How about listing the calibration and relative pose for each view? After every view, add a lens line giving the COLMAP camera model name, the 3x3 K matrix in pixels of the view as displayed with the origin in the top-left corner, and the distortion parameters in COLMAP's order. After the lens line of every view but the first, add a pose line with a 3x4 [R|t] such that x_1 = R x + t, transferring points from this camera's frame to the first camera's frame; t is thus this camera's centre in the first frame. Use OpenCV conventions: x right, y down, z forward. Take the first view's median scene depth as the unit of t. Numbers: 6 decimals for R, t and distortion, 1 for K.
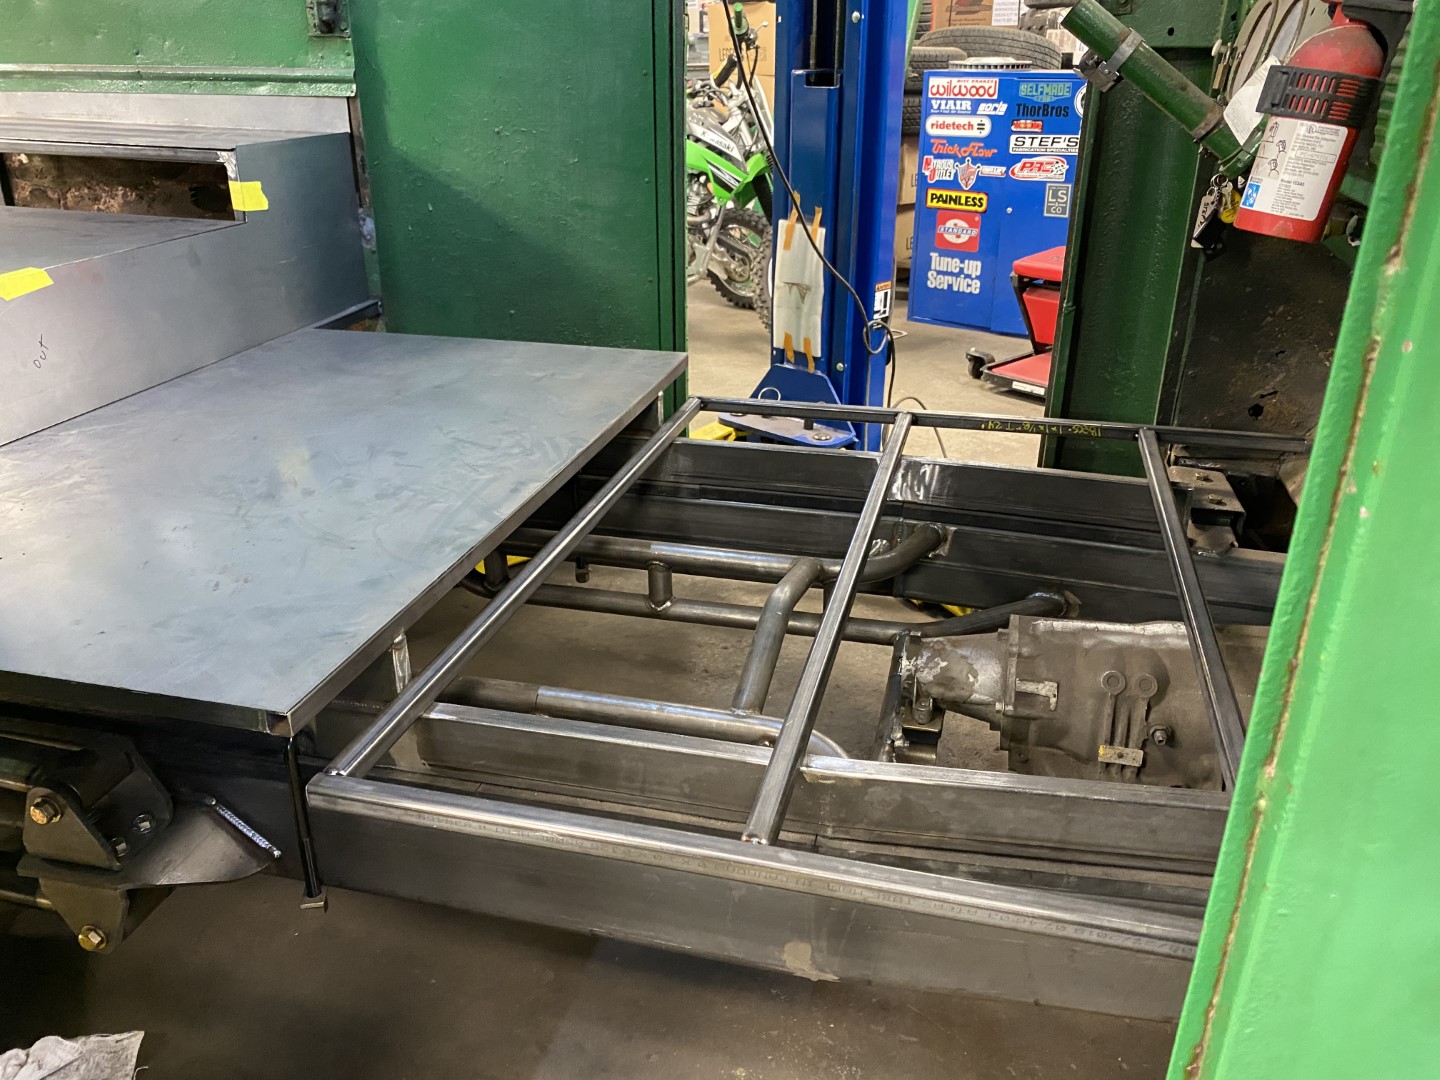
lens RADIAL K [[1103.5, 0, 745.2], [0, 1103.5, 544.9], [0, 0, 1]] dist [0.029308, -0.038463]
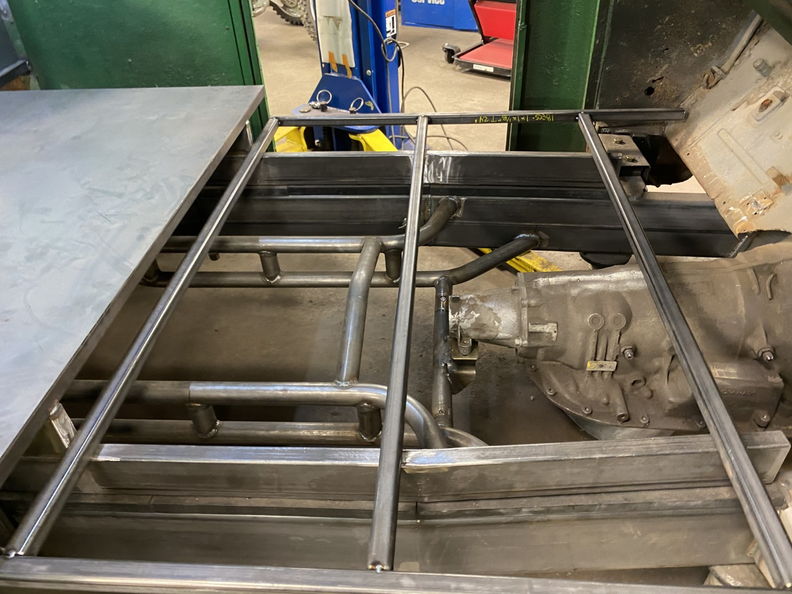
lens RADIAL K [[606.9, 0, 409.8], [0, 606.9, 299.7], [0, 0, 1]] dist [0.029308, -0.038463]
pose [[0.983438, -0.138175, 0.117294, 0.002356], [0.107308, 0.965423, 0.237580, -0.085661], [-0.146066, -0.221059, 0.964260, 0.197114]]
